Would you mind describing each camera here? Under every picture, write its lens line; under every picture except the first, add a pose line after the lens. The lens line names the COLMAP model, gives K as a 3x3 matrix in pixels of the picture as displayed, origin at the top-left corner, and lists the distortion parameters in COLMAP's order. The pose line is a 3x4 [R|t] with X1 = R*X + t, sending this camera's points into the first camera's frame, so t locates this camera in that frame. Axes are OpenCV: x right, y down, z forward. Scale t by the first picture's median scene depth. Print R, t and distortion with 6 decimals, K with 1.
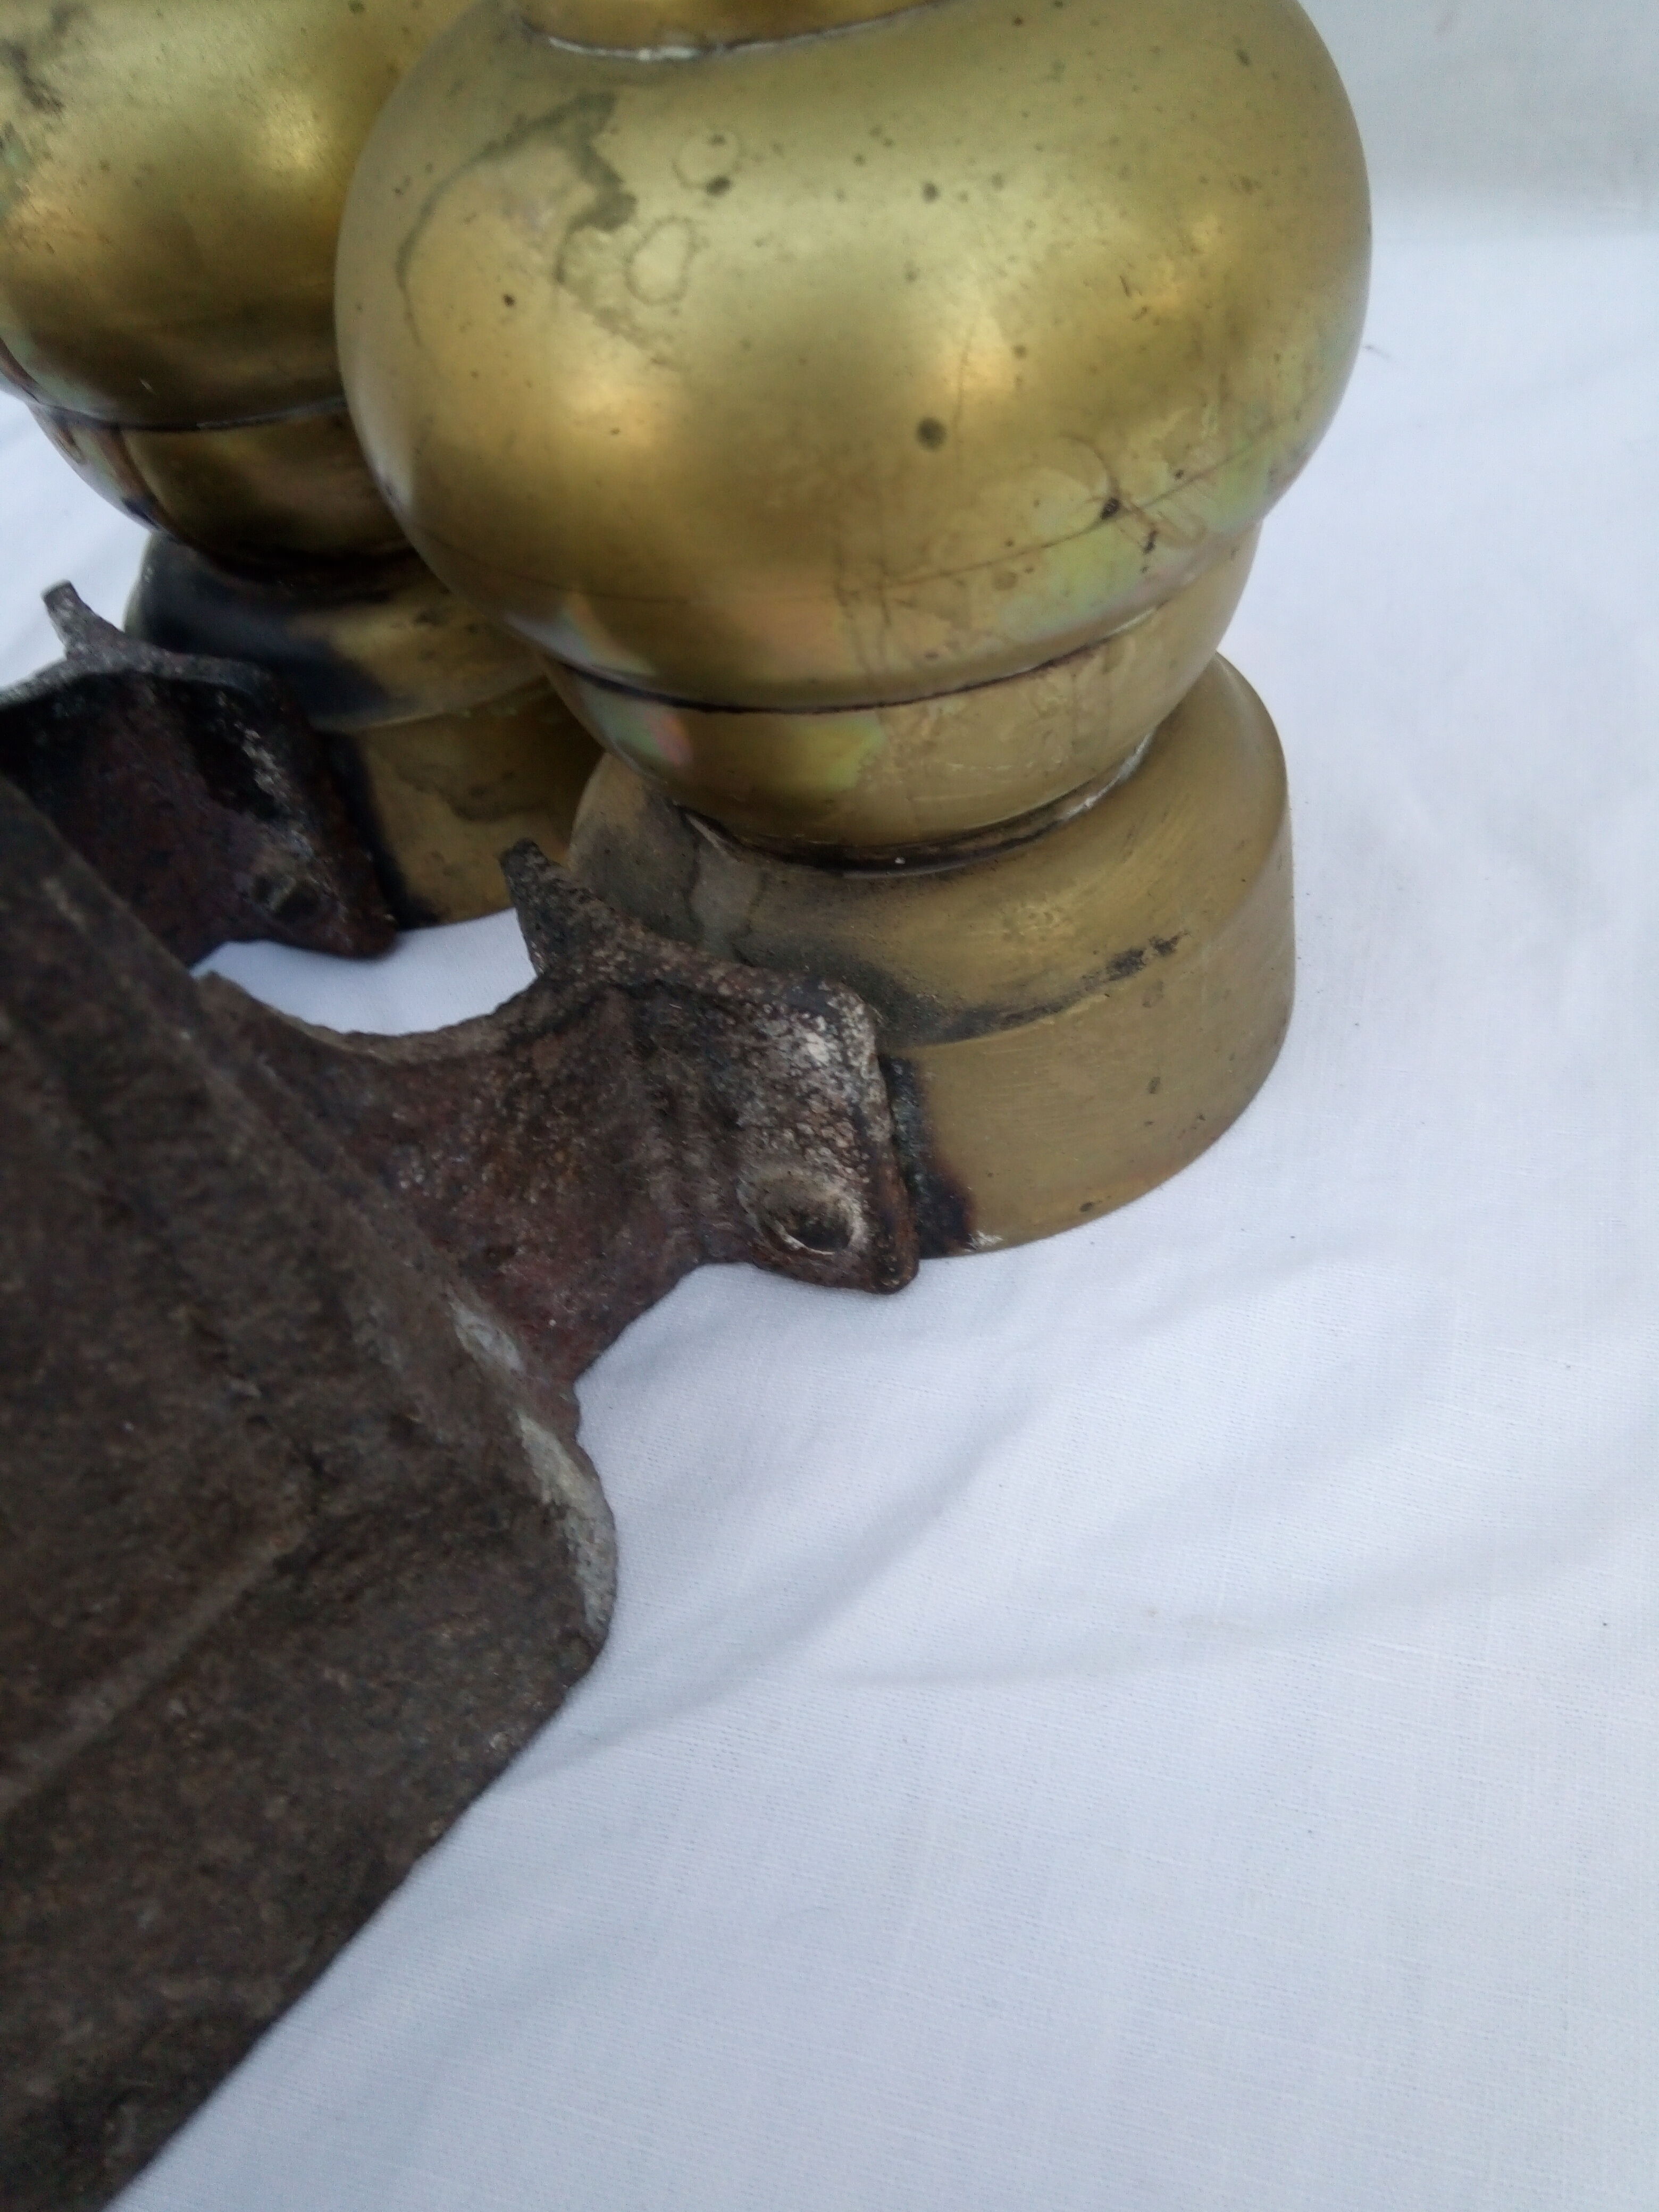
lens RADIAL K [[1717.6, 0, 841.3], [0, 1717.6, 1053.0], [0, 0, 1]] dist [0.059623, -0.073081]
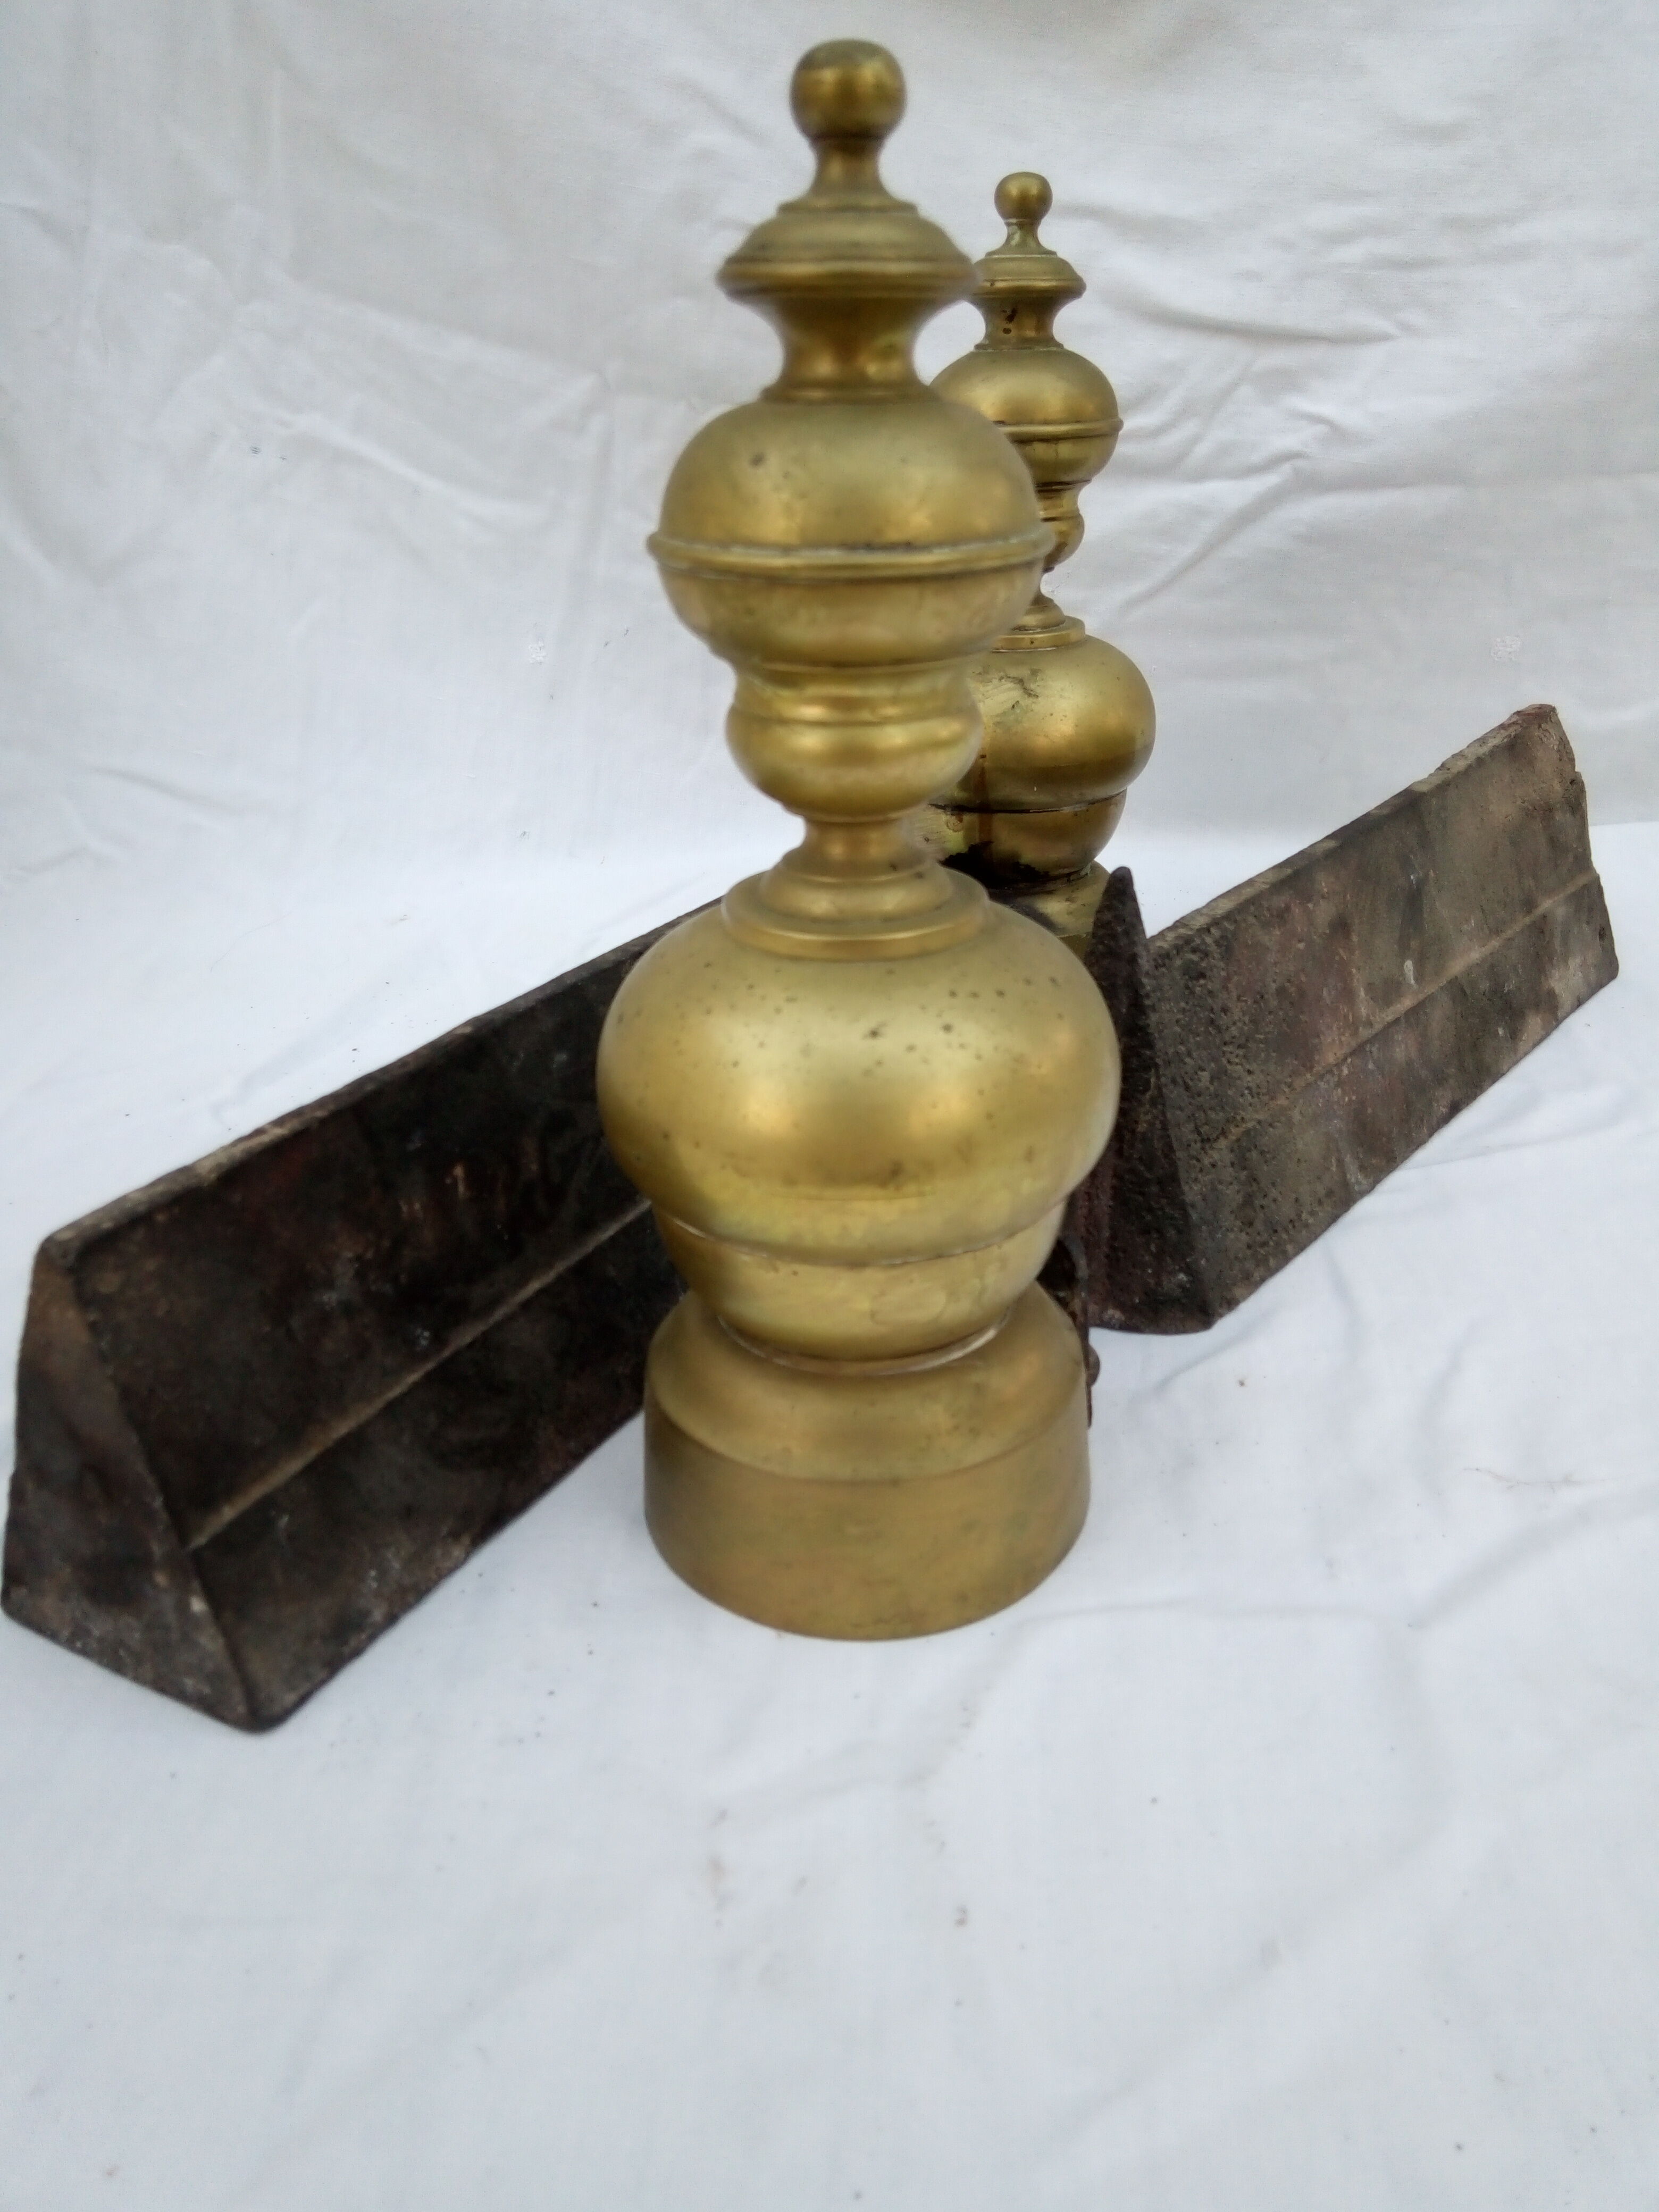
lens RADIAL K [[1700.8, 0, 846.2], [0, 1700.8, 1101.4], [0, 0, 1]] dist [0.109560, -0.190060]
pose [[0.970637, 0.014932, 0.240084, -1.433652], [0.086726, 0.909222, -0.407177, 1.239936], [-0.224370, 0.416043, 0.881230, -1.217142]]
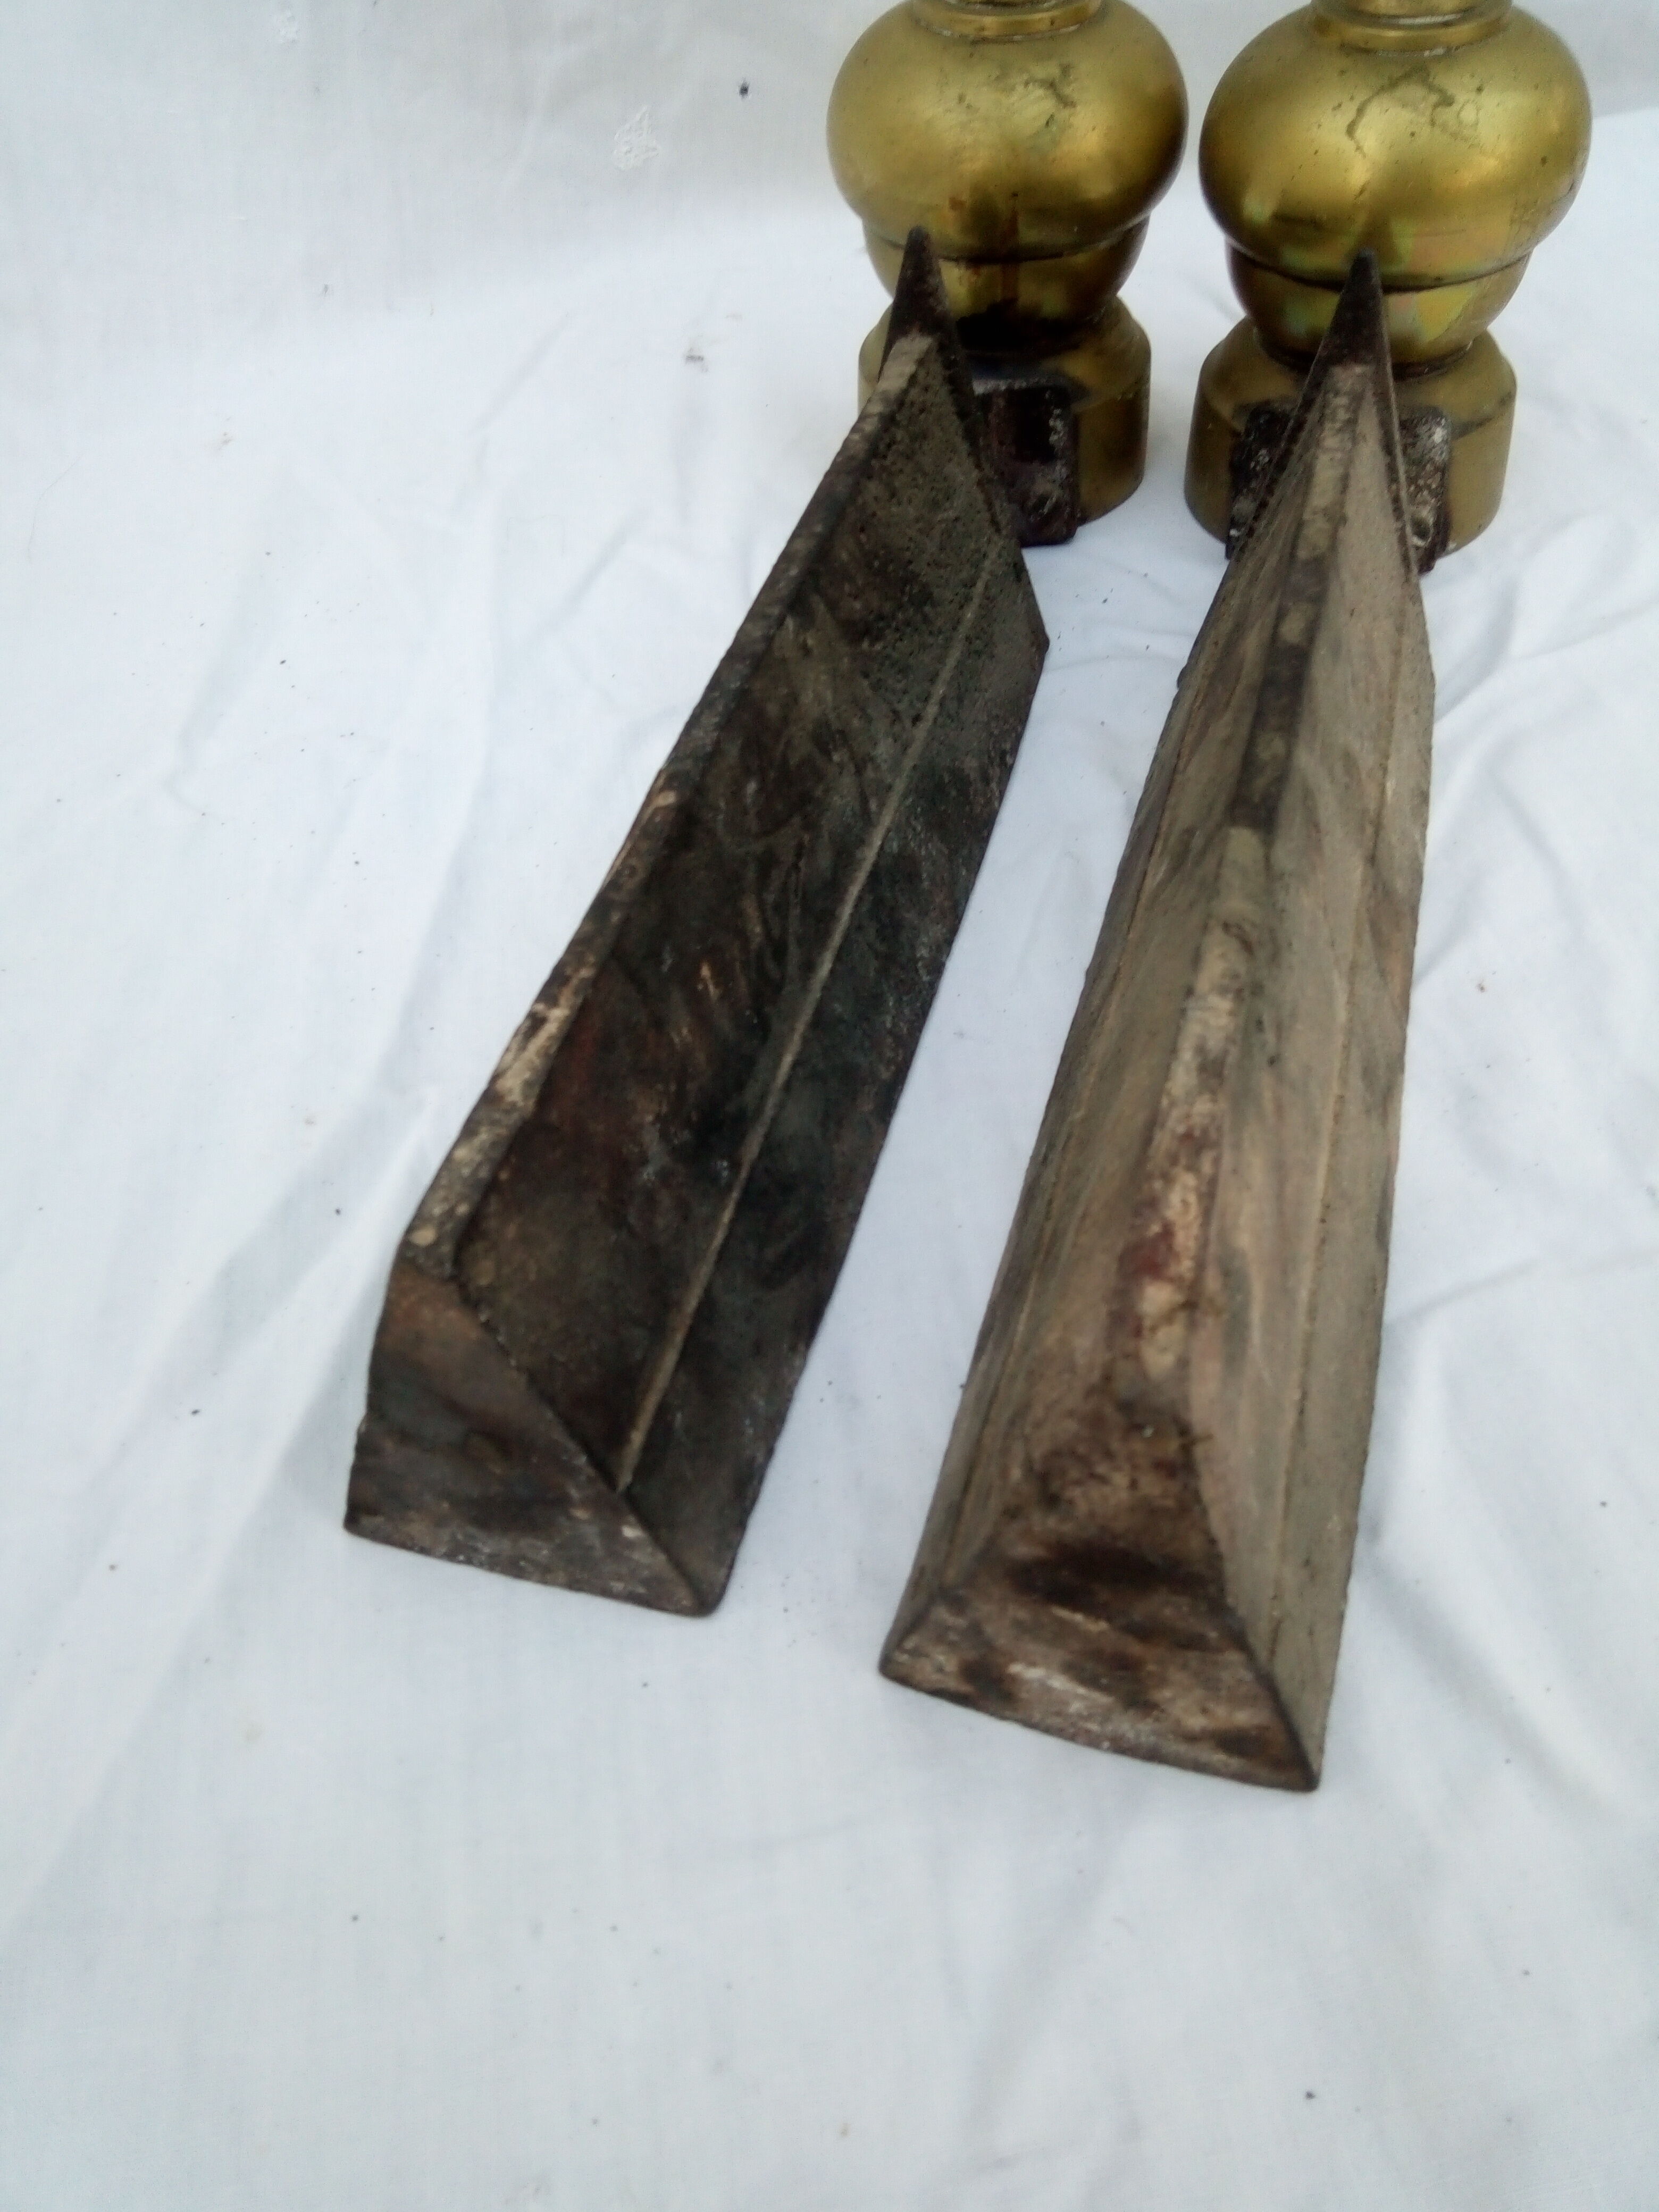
lens RADIAL K [[1718.8, 0, 841.3], [0, 1718.8, 1093.2], [0, 0, 1]] dist [0.097903, -0.173207]
pose [[0.898760, -0.267158, 0.347644, -1.883694], [0.281045, 0.959633, 0.010876, 0.628616], [-0.336516, 0.087929, 0.937564, -0.994552]]
